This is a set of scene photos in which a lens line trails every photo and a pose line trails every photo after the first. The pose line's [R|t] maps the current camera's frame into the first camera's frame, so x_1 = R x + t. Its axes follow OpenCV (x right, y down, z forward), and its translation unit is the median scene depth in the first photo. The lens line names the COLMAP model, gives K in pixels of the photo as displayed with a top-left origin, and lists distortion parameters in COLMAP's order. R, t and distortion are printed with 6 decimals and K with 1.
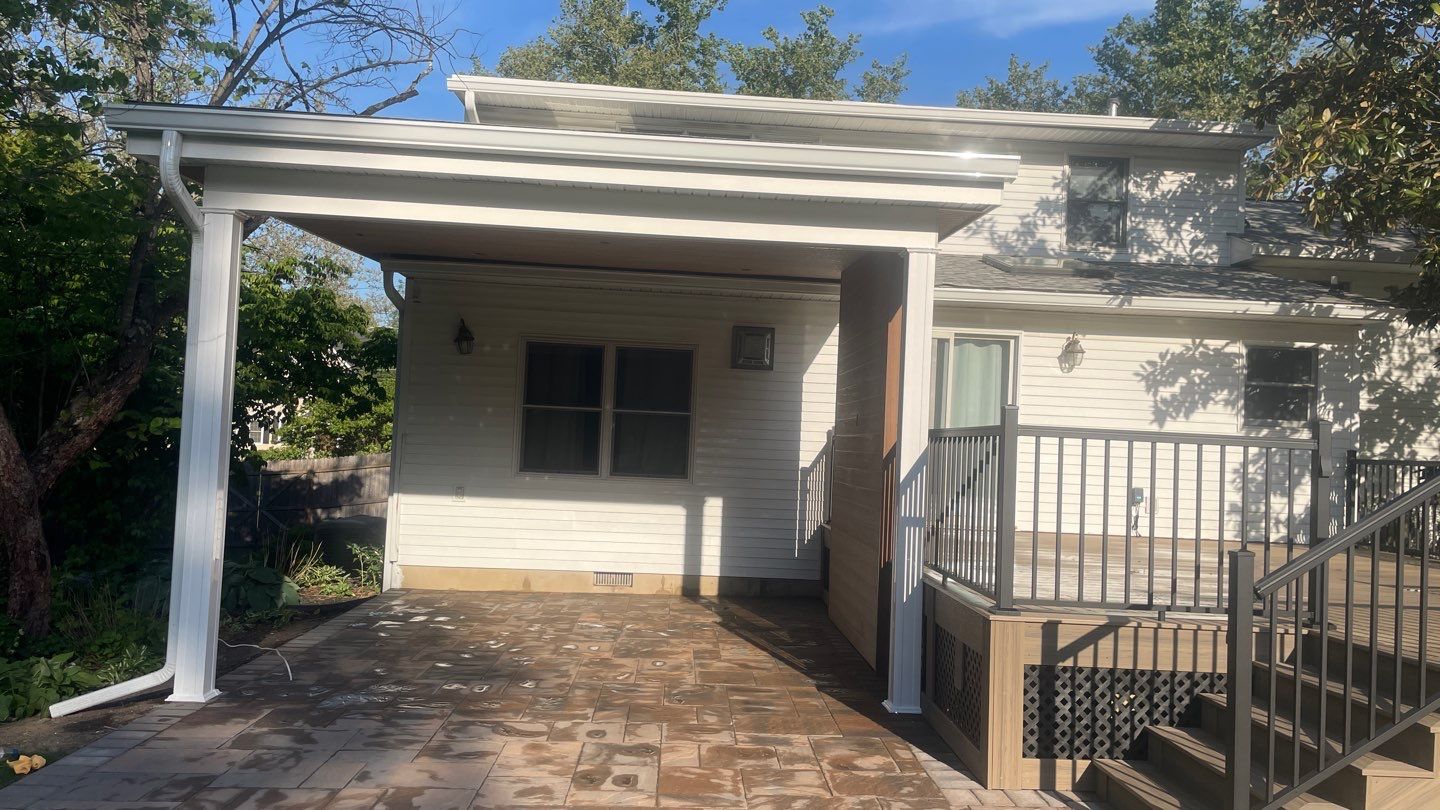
lens RADIAL K [[1056.4, 0, 725.6], [0, 1056.4, 410.2], [0, 0, 1]] dist [0.065594, -0.094548]
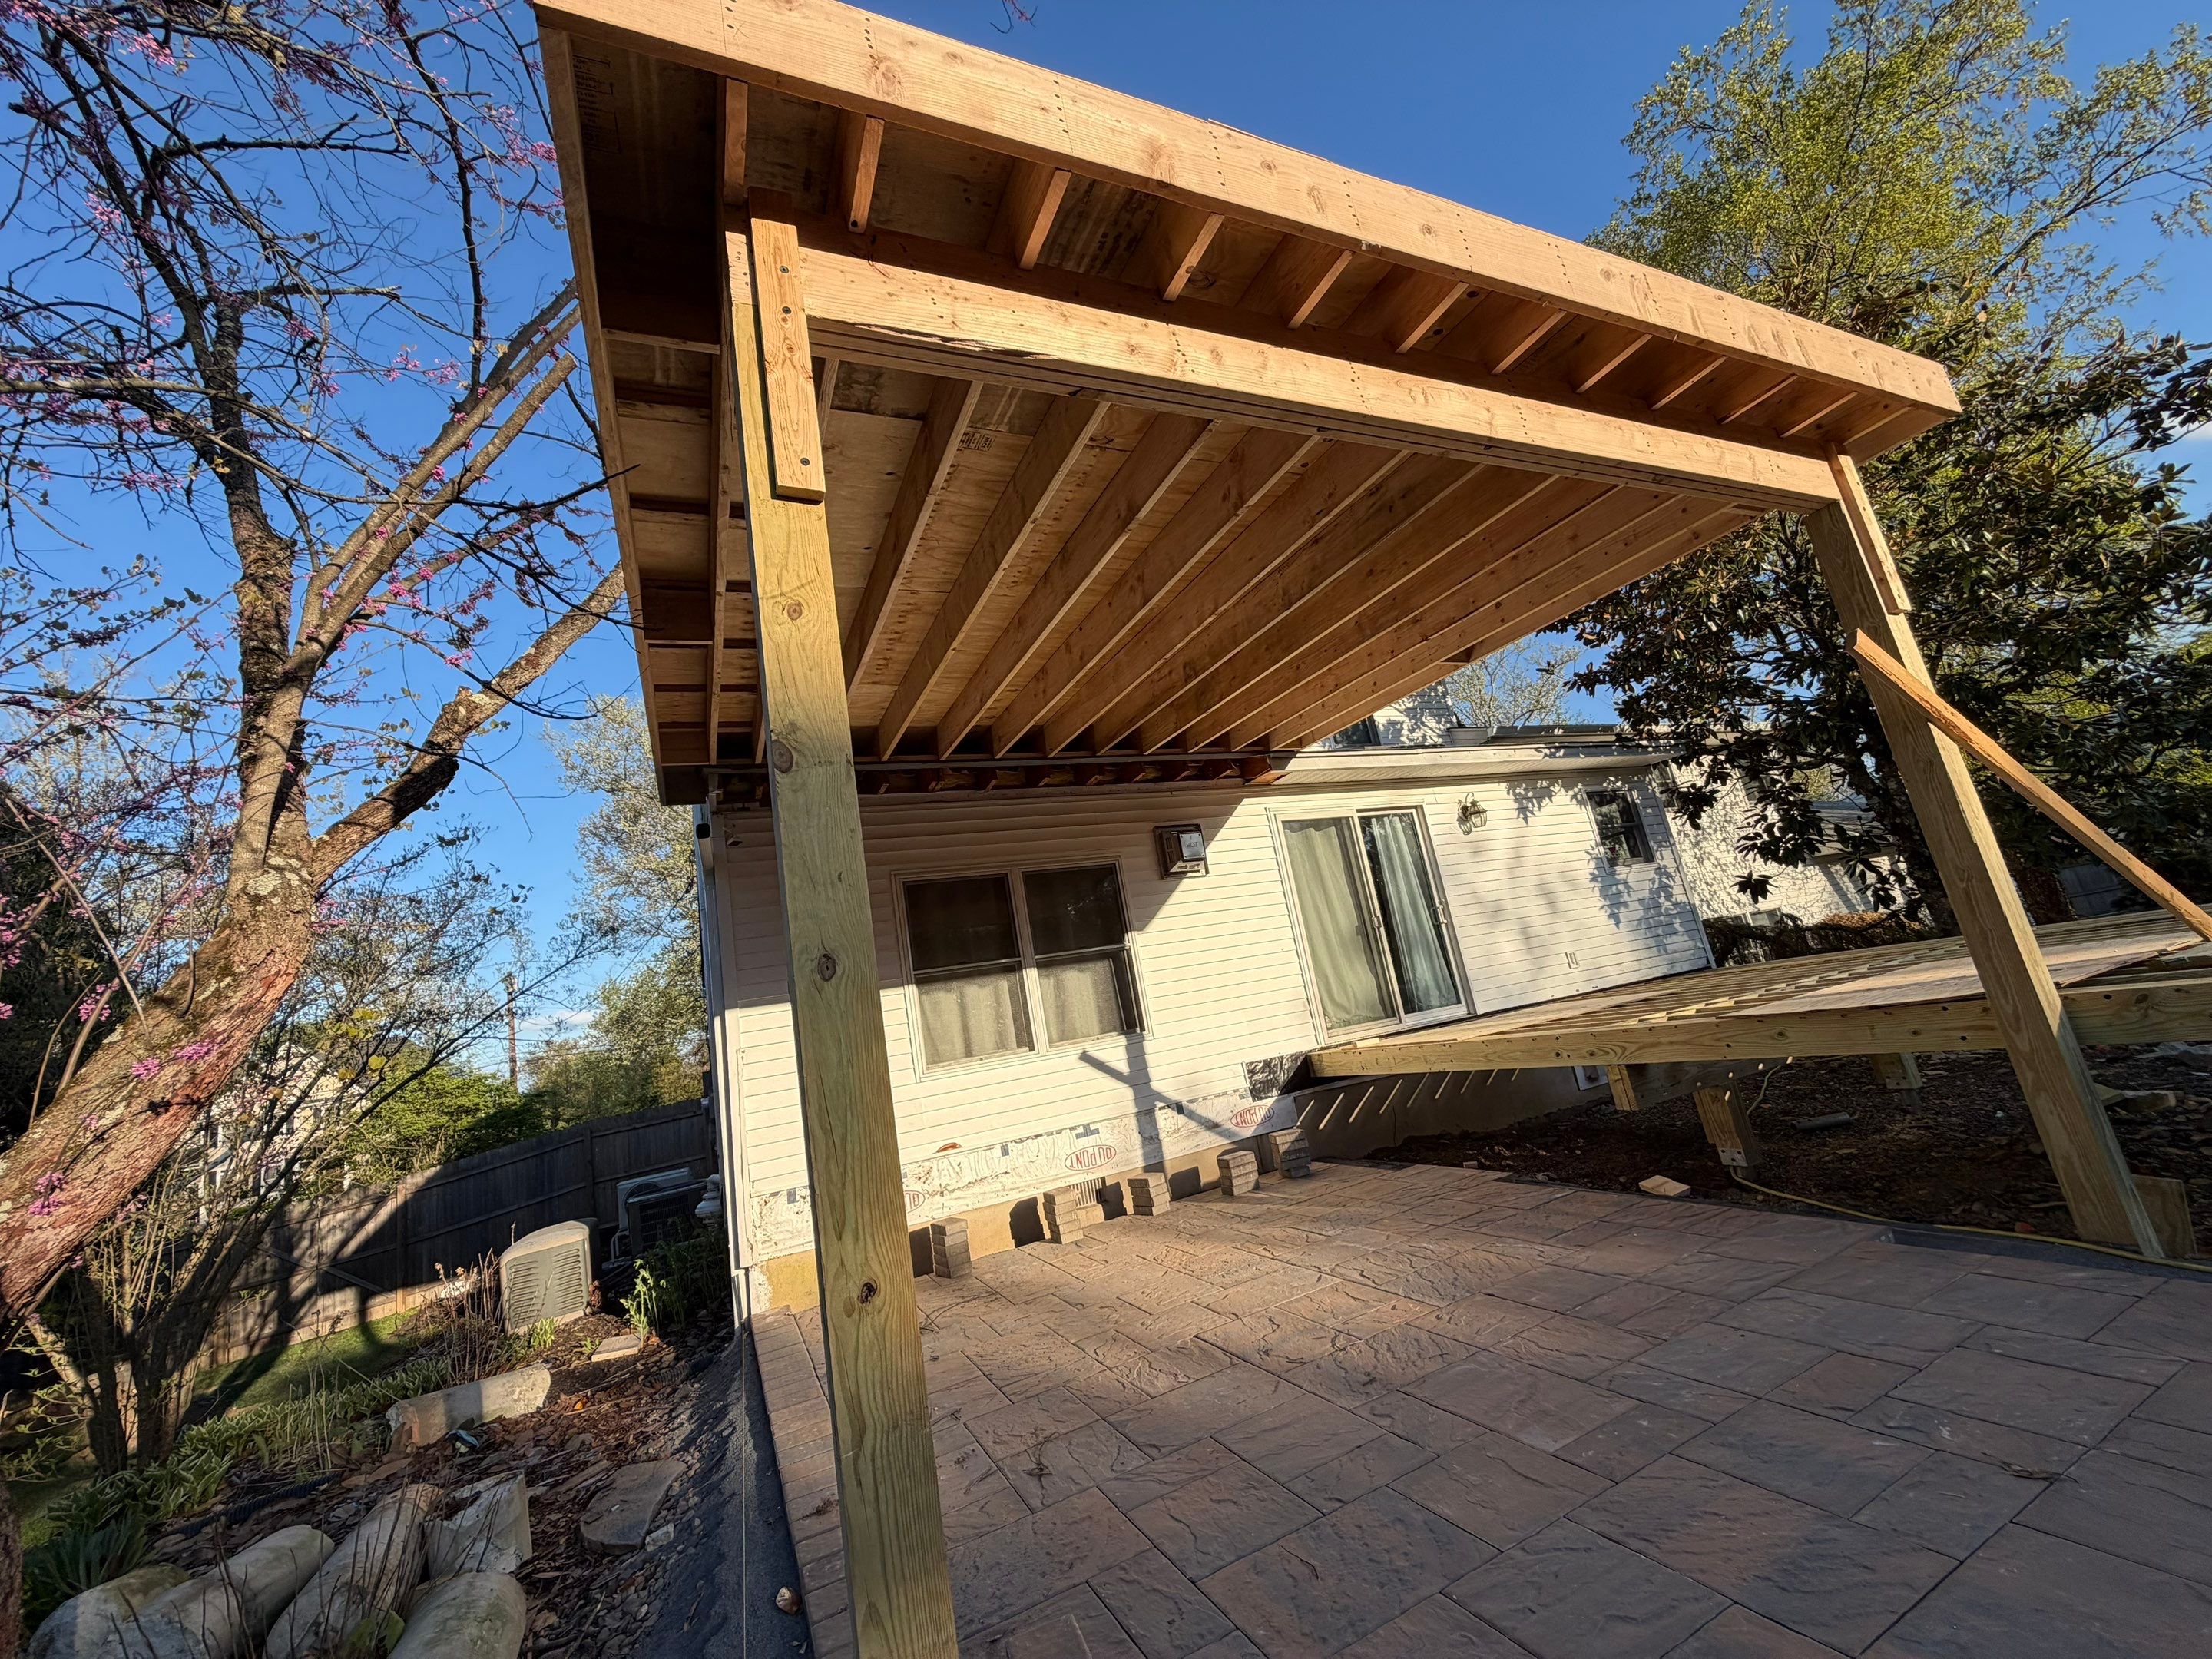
lens RADIAL K [[881.4, 0, 1098.1], [0, 881.4, 828.5], [0, 0, 1]] dist [-0.000050, -0.000111]
pose [[0.914224, -0.117677, 0.387746, -0.291689], [0.197006, 0.965277, -0.171547, 0.027262], [-0.354095, 0.233220, 0.905663, 0.416743]]
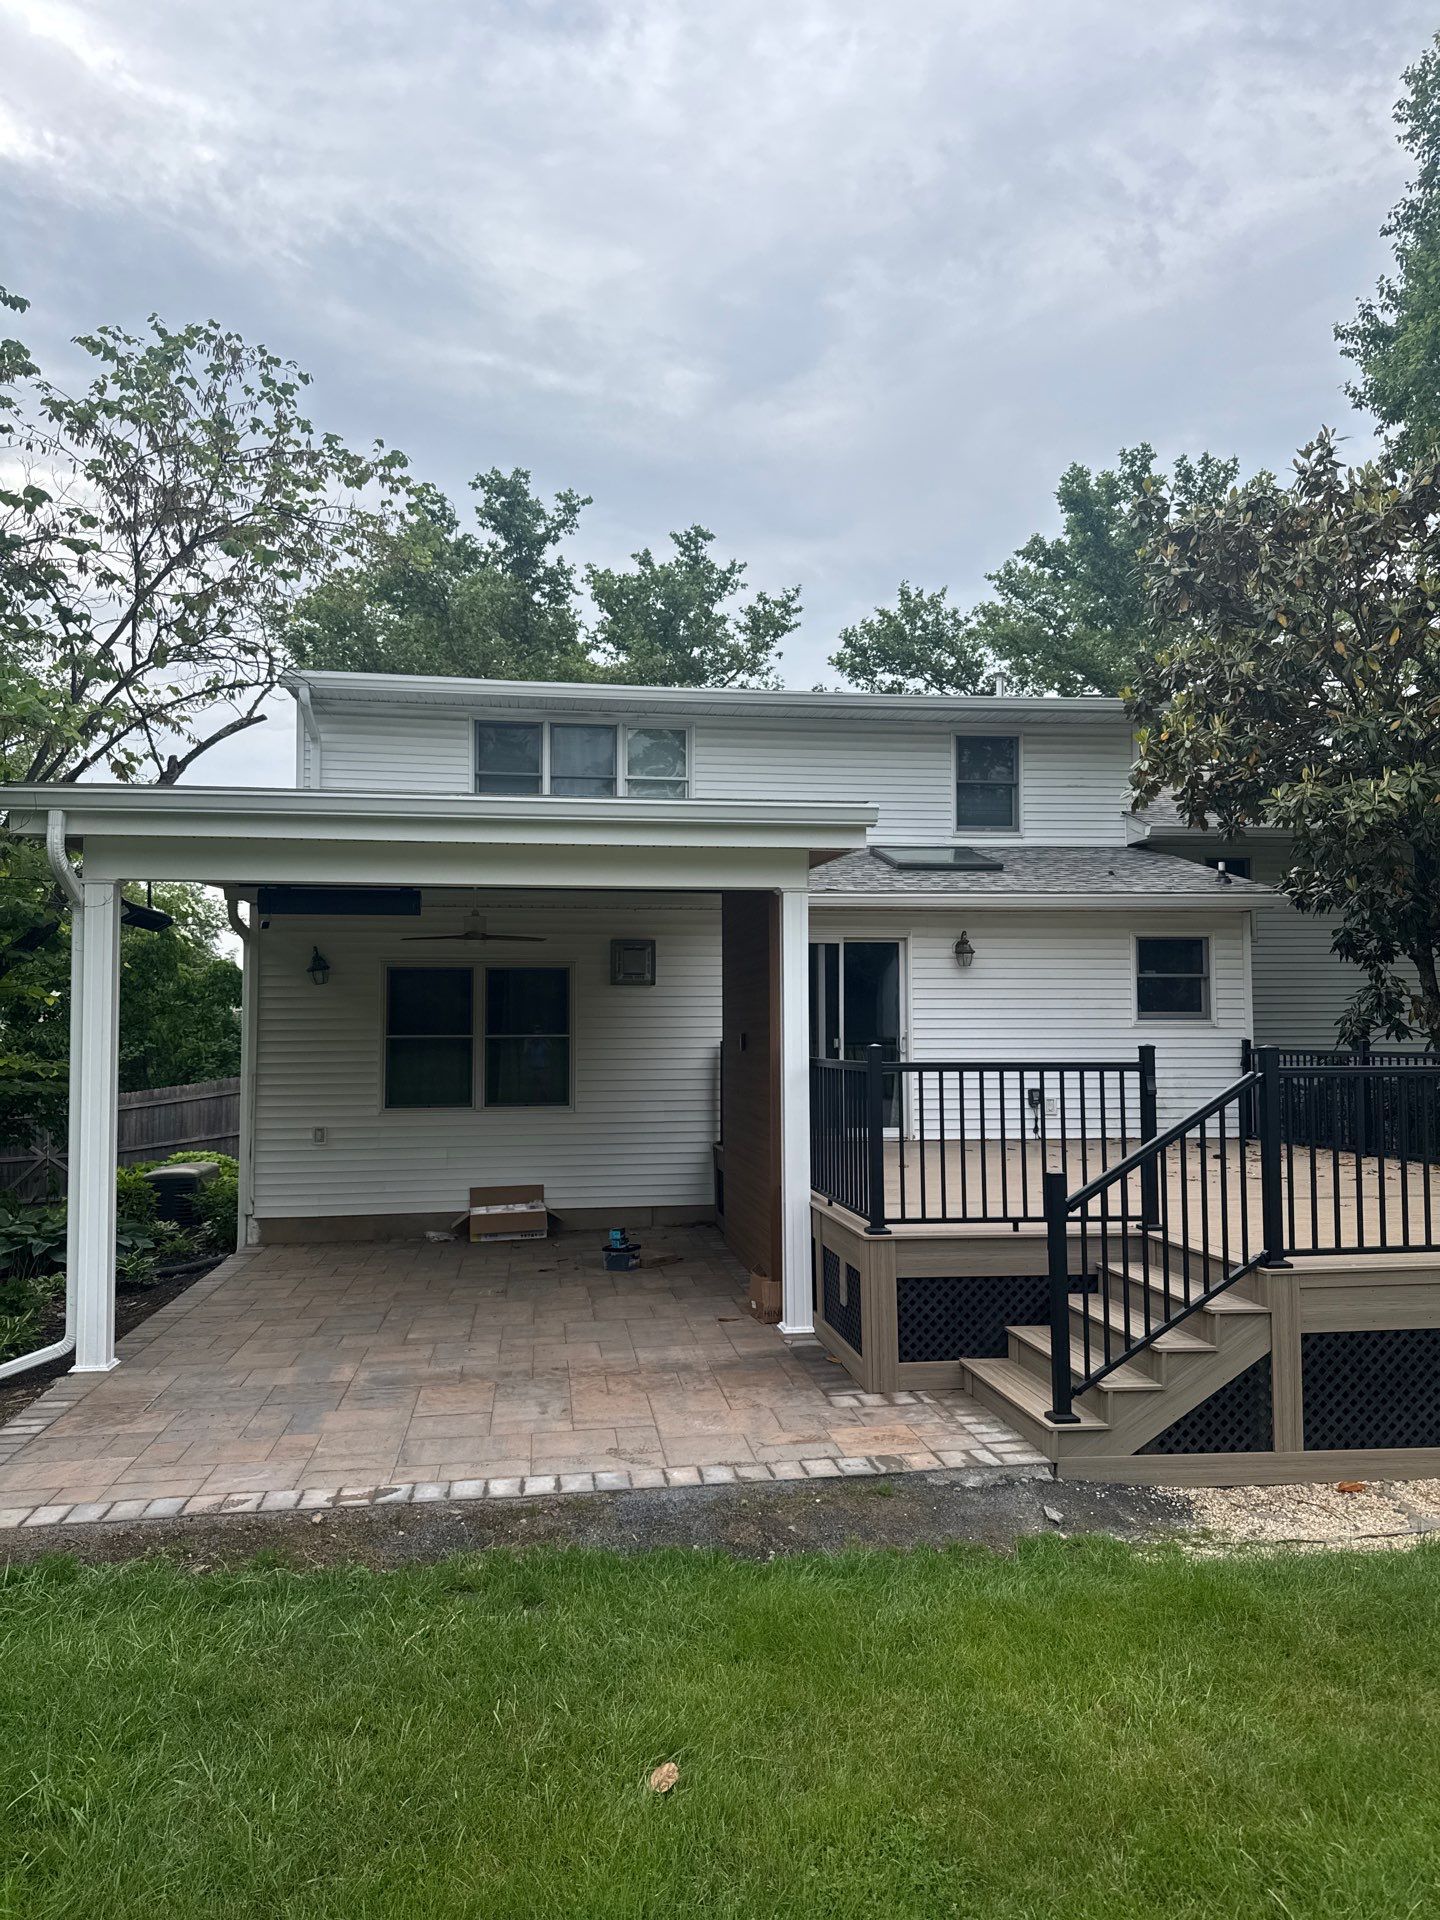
lens RADIAL K [[1333.0, 0, 715.2], [0, 1333.0, 980.7], [0, 0, 1]] dist [0.083936, -0.136386]
pose [[0.994500, -0.044810, 0.094670, -0.014165], [0.045073, 0.998983, -0.000649, -0.039458], [-0.094545, 0.004912, 0.995508, -0.189027]]
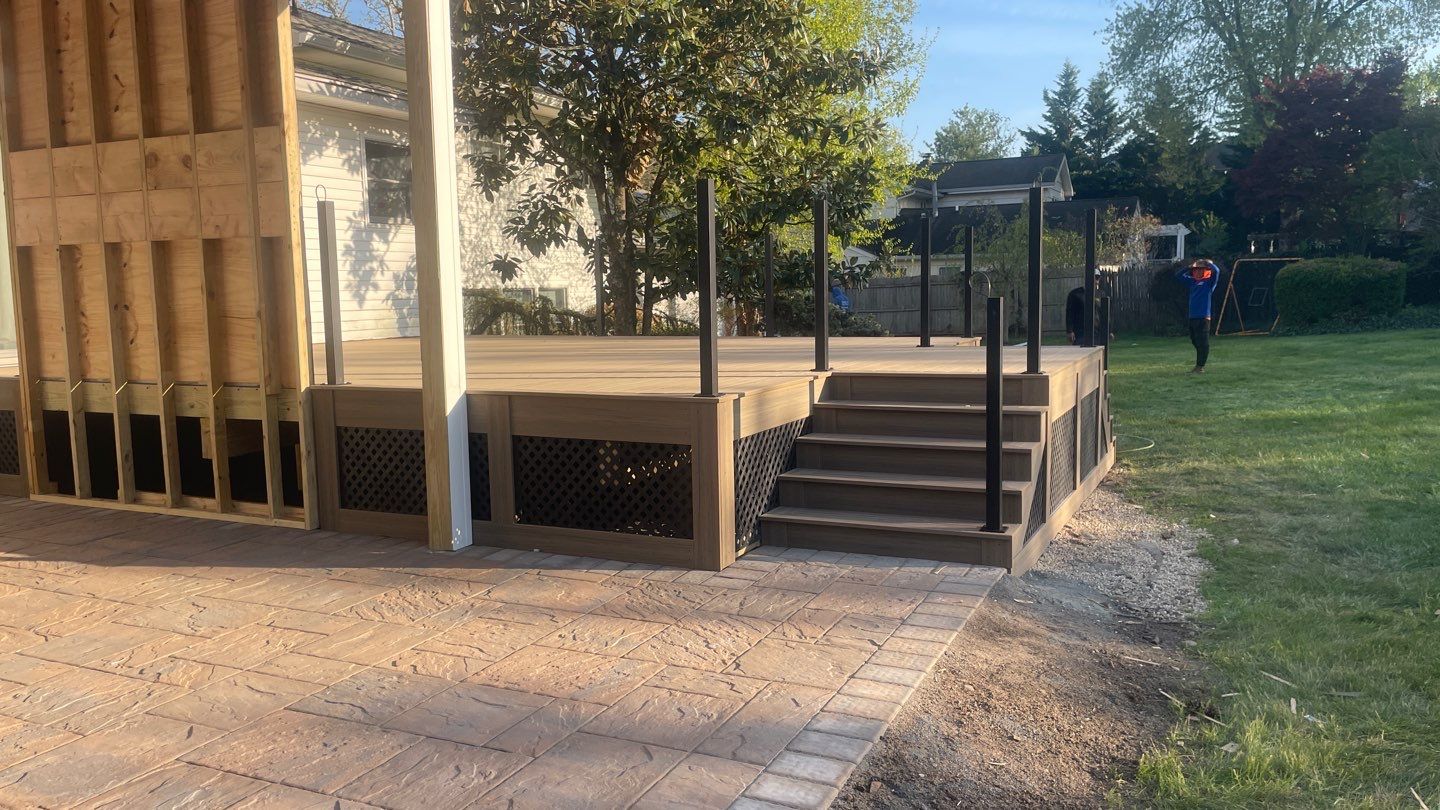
lens RADIAL K [[1101.0, 0, 754.5], [0, 1101.0, 402.3], [0, 0, 1]] dist [0.003793, -0.003378]
pose [[0.449221, -0.145788, 0.881446, -0.280249], [0.006160, 0.987078, 0.160120, 0.016840], [-0.893400, -0.066500, 0.444314, 0.233783]]
